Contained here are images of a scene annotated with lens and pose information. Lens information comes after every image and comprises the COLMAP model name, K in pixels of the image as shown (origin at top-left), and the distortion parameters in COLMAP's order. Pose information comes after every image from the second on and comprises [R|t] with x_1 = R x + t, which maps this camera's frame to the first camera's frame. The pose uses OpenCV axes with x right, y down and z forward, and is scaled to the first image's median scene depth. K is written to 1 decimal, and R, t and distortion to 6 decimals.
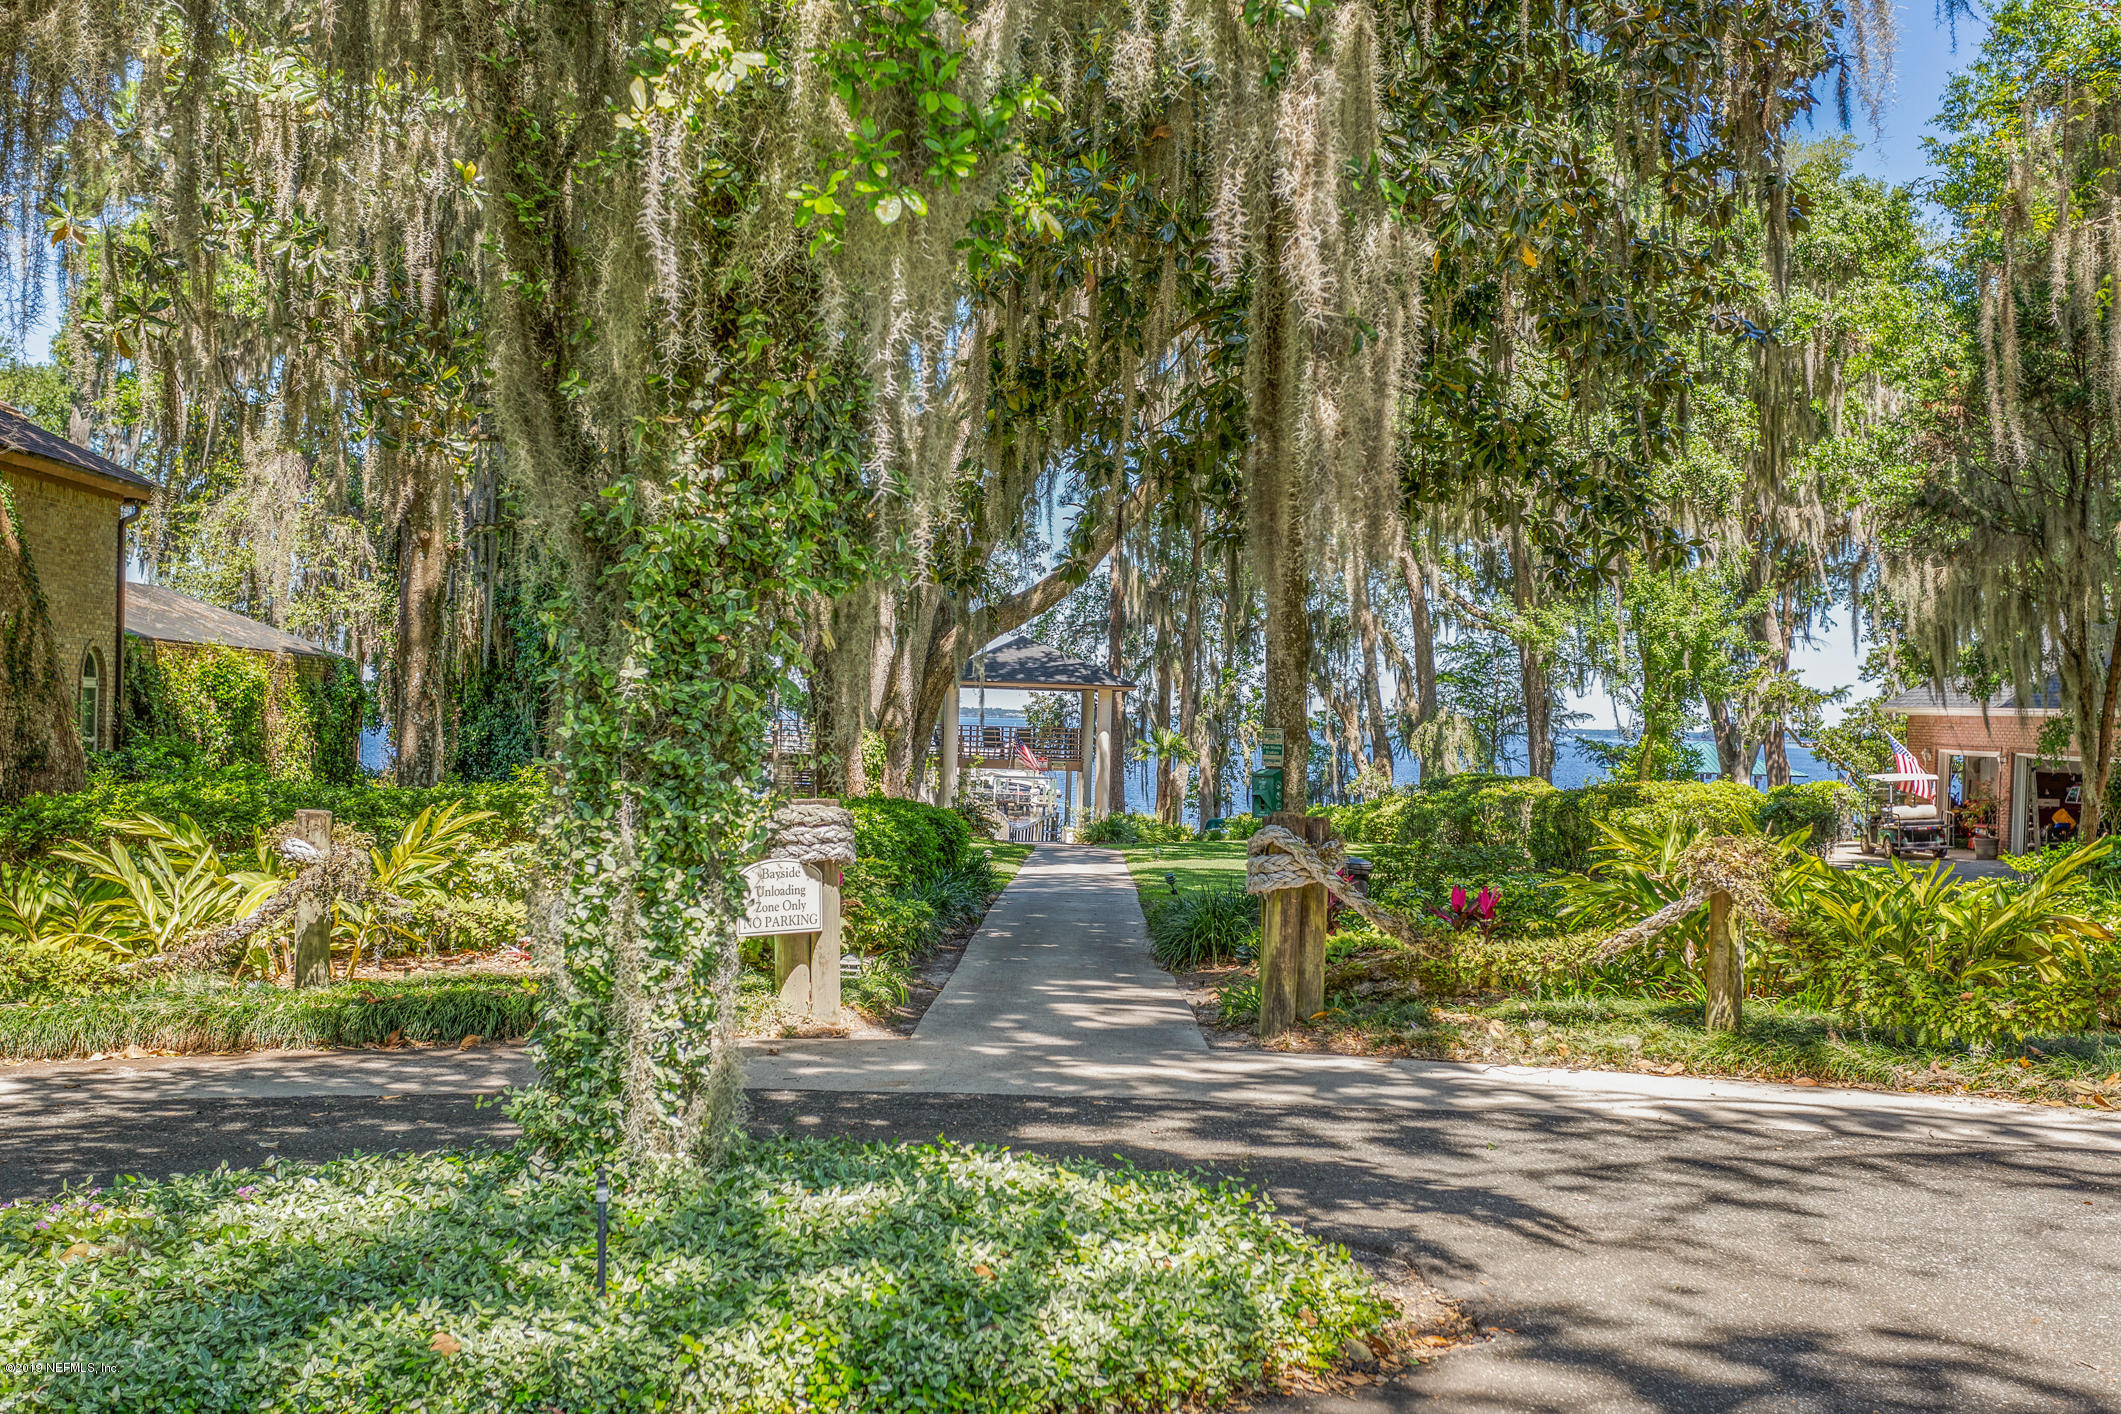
lens RADIAL K [[2455.5, 0, 1060.4], [0, 2455.5, 707.2], [0, 0, 1]] dist [-0.006499, 0.000000]
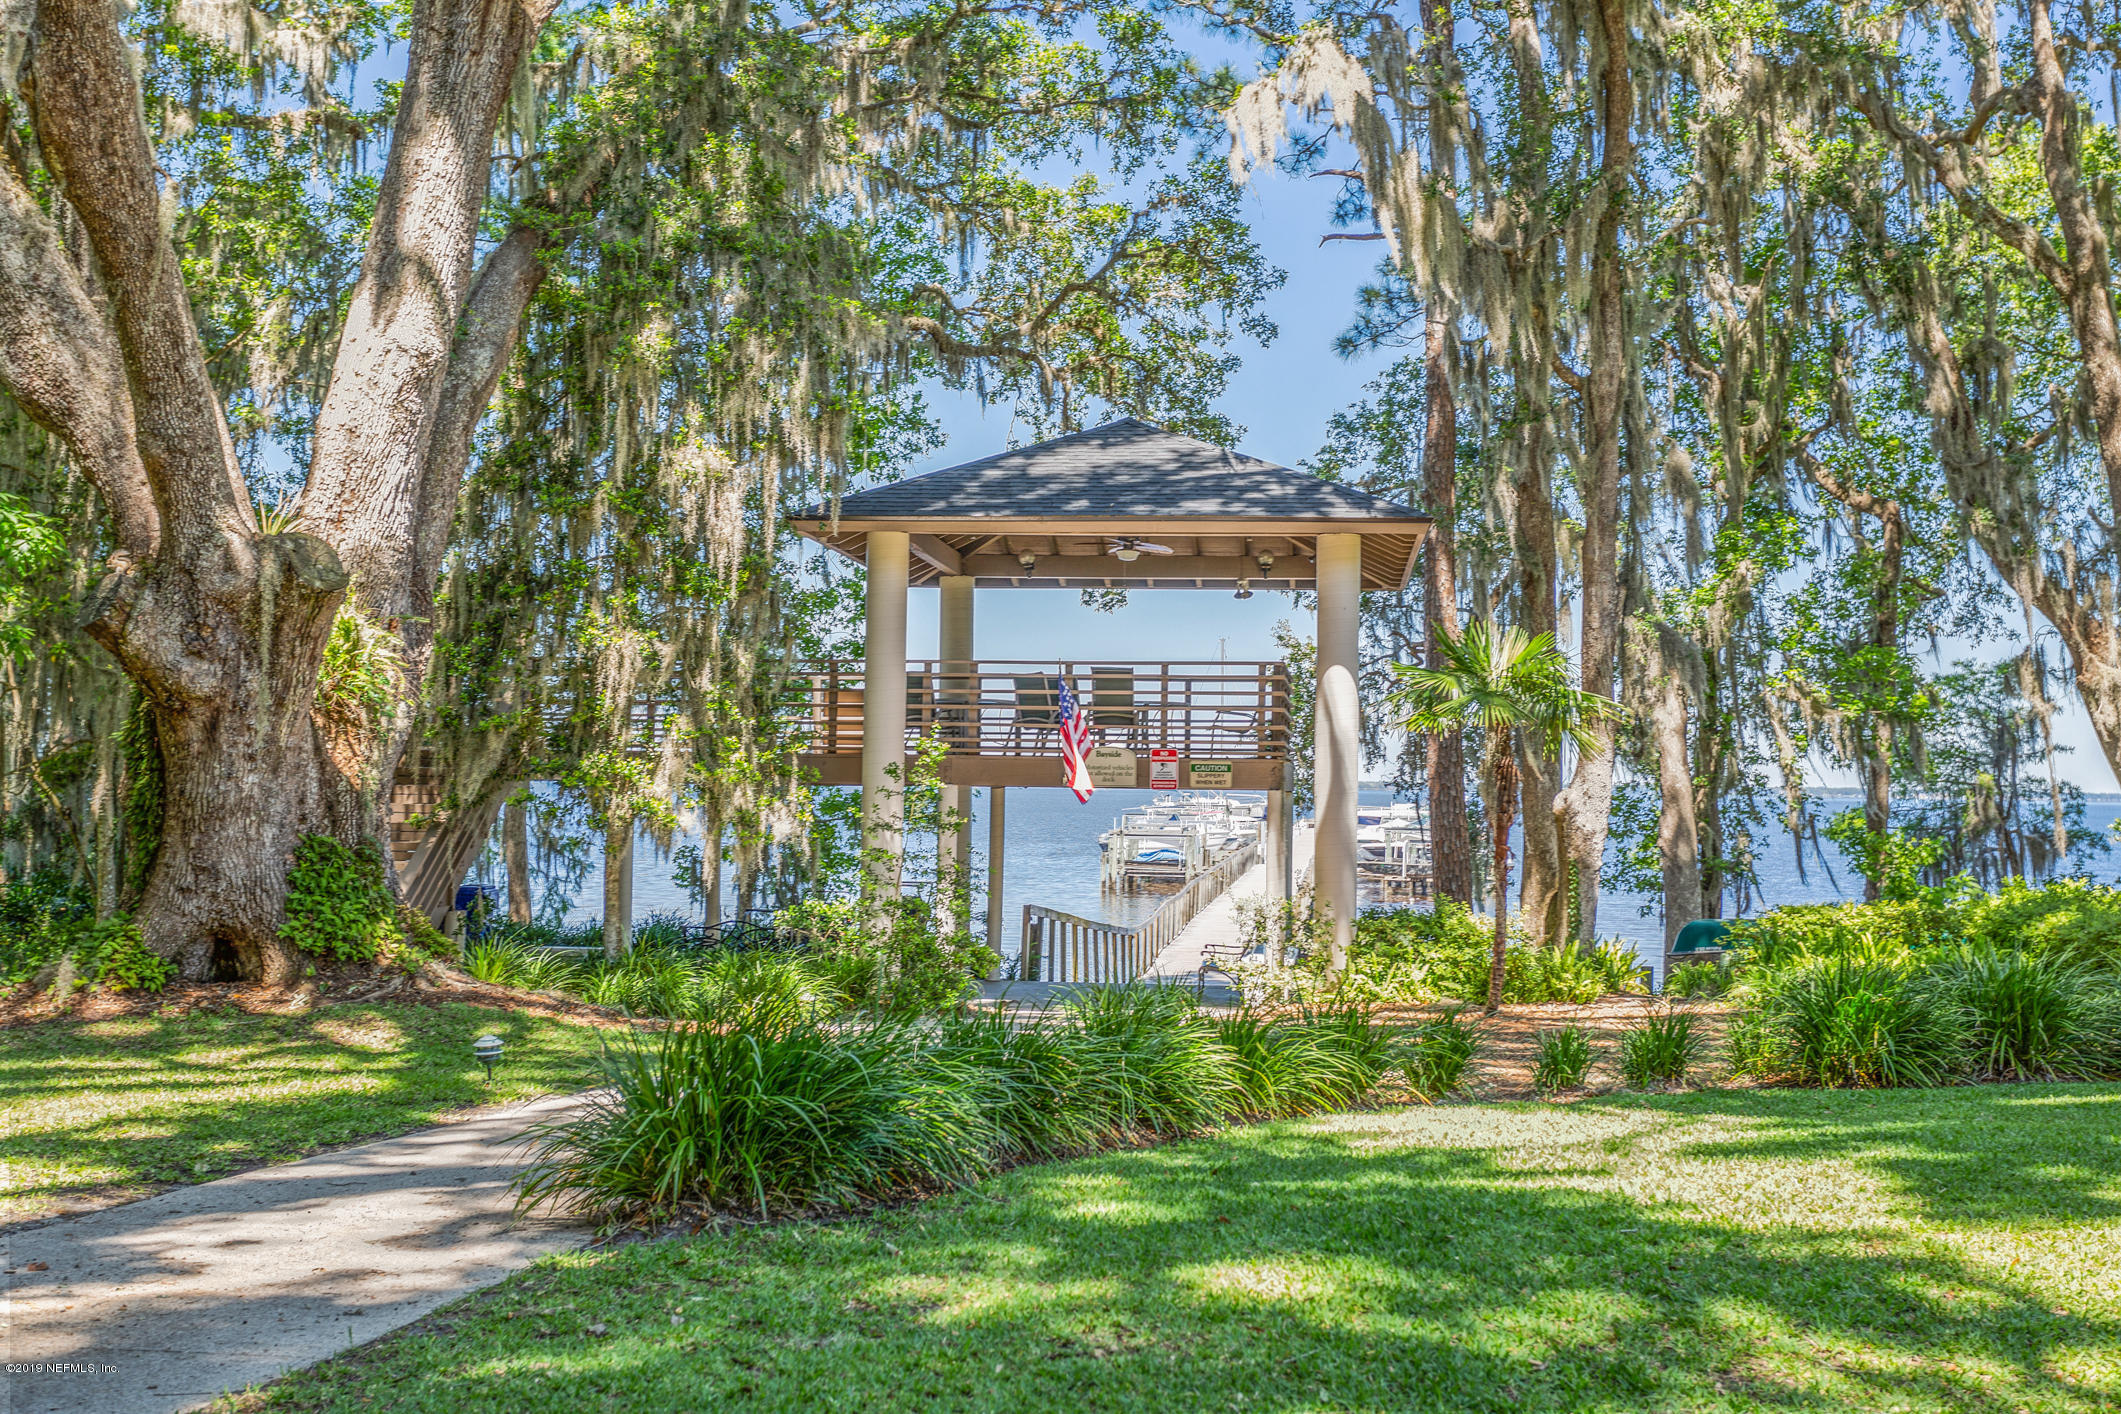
lens RADIAL K [[2455.5, 0, 1060.8], [0, 2455.5, 709.0], [0, 0, 1]] dist [-0.006499, 0.000000]
pose [[0.977523, -0.019029, -0.209969, 0.047241], [0.012991, 0.999463, -0.030099, 0.023046], [0.210429, 0.026695, 0.977245, 0.621817]]
